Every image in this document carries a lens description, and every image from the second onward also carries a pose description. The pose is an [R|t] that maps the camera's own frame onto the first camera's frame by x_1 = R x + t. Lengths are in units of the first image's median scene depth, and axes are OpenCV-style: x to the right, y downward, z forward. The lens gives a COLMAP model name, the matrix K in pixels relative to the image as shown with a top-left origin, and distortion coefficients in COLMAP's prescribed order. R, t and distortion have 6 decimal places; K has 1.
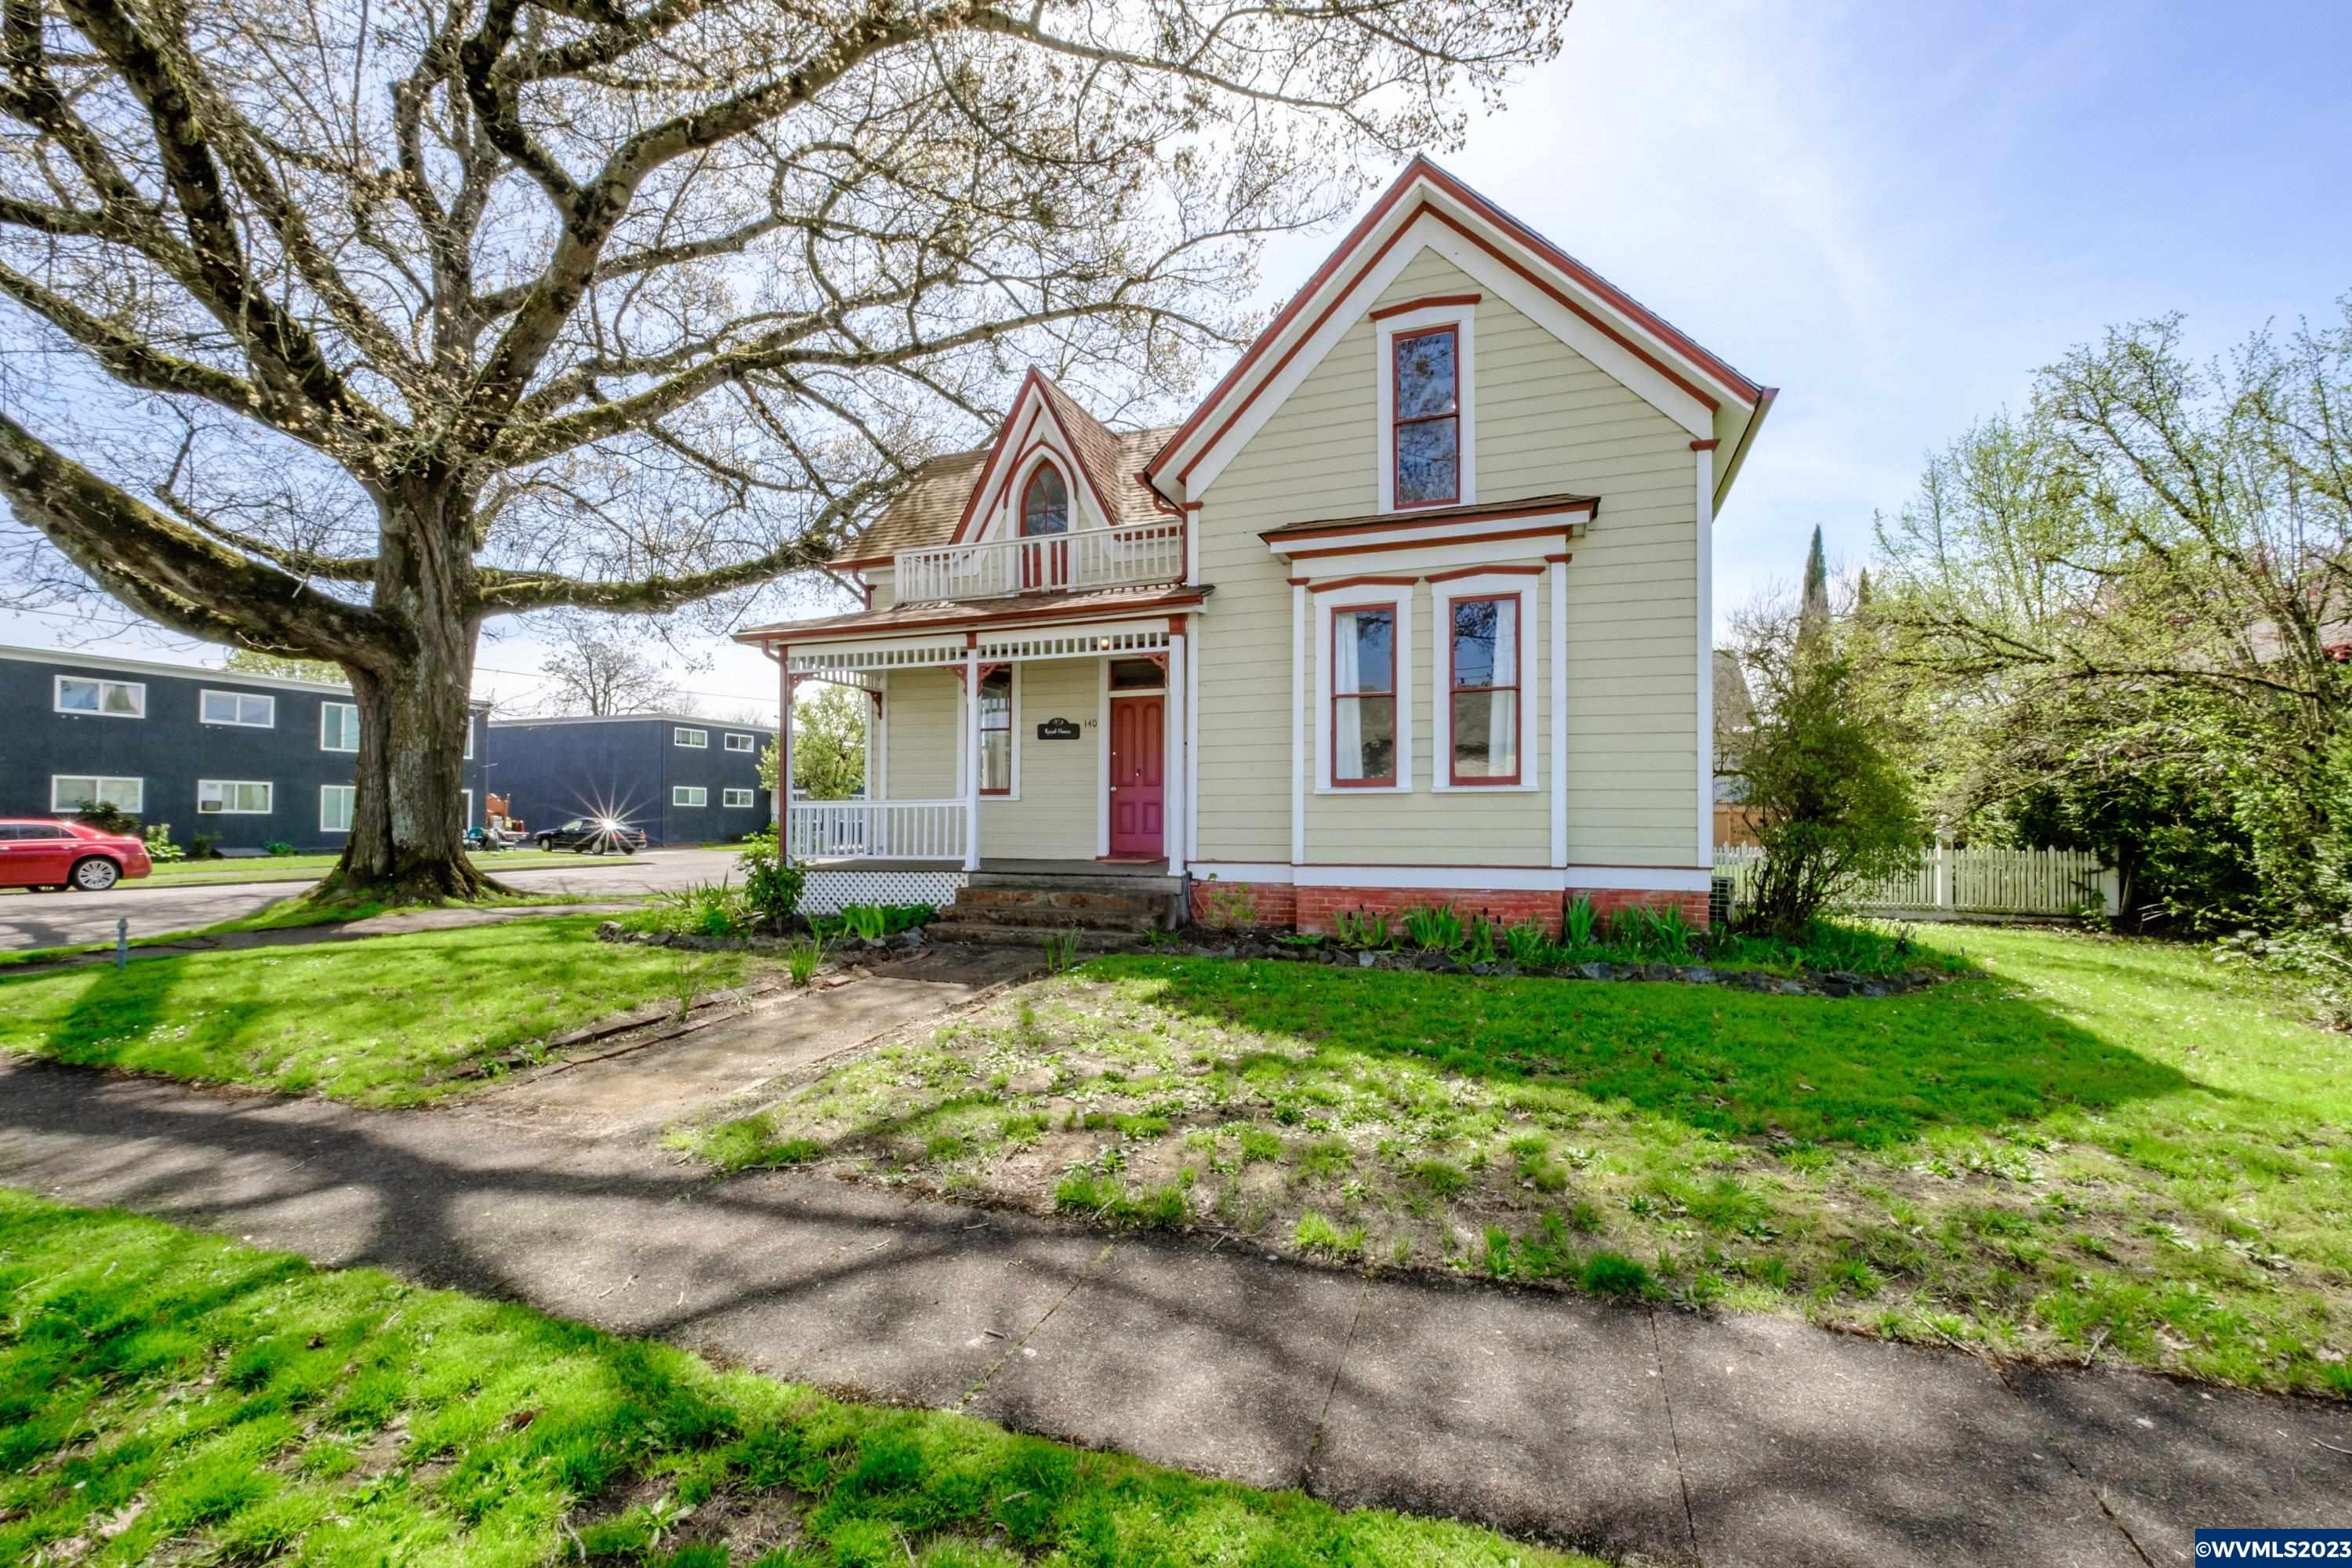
lens RADIAL K [[1013.3, 0, 1160.4], [0, 1013.3, 792.7], [0, 0, 1]] dist [-0.001383, -0.000046]
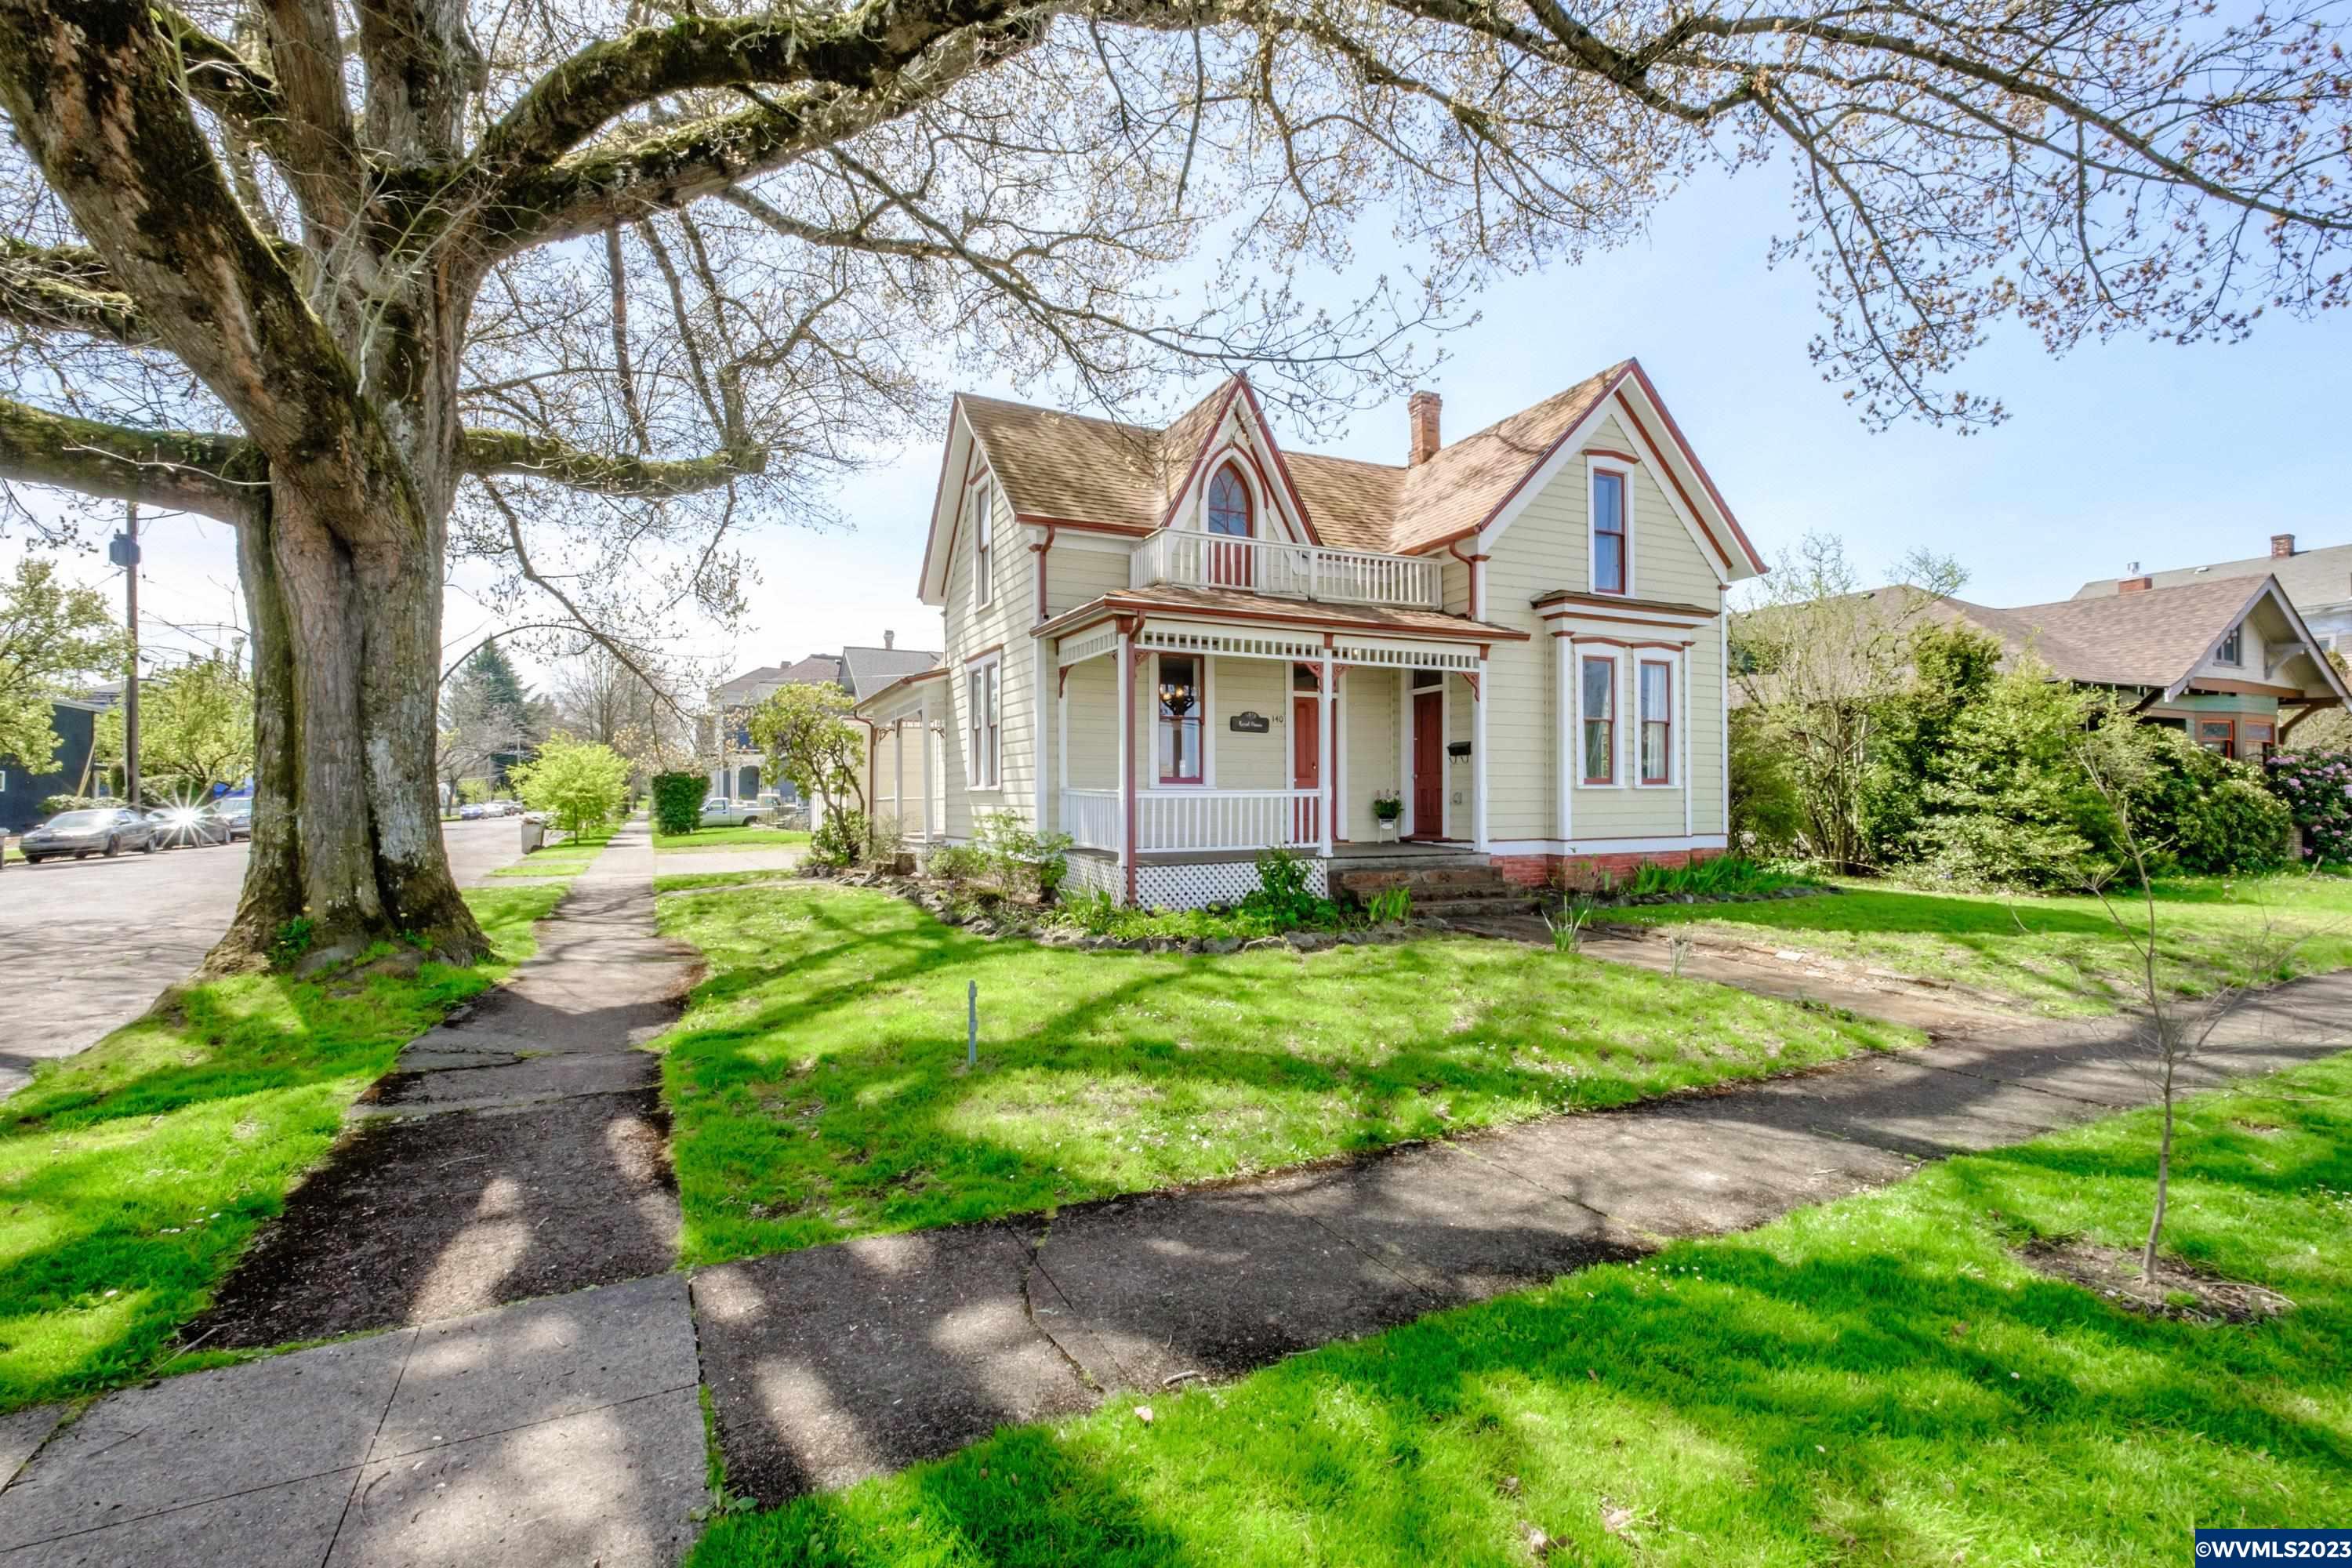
lens RADIAL K [[1013.3, 0, 1157.5], [0, 1013.3, 791.2], [0, 0, 1]] dist [-0.001383, -0.000046]
pose [[0.695967, 0.004732, 0.718058, -1.076231], [-0.014492, 0.999867, 0.007456, 0.002456], [-0.717927, -0.015595, 0.695944, 0.384973]]
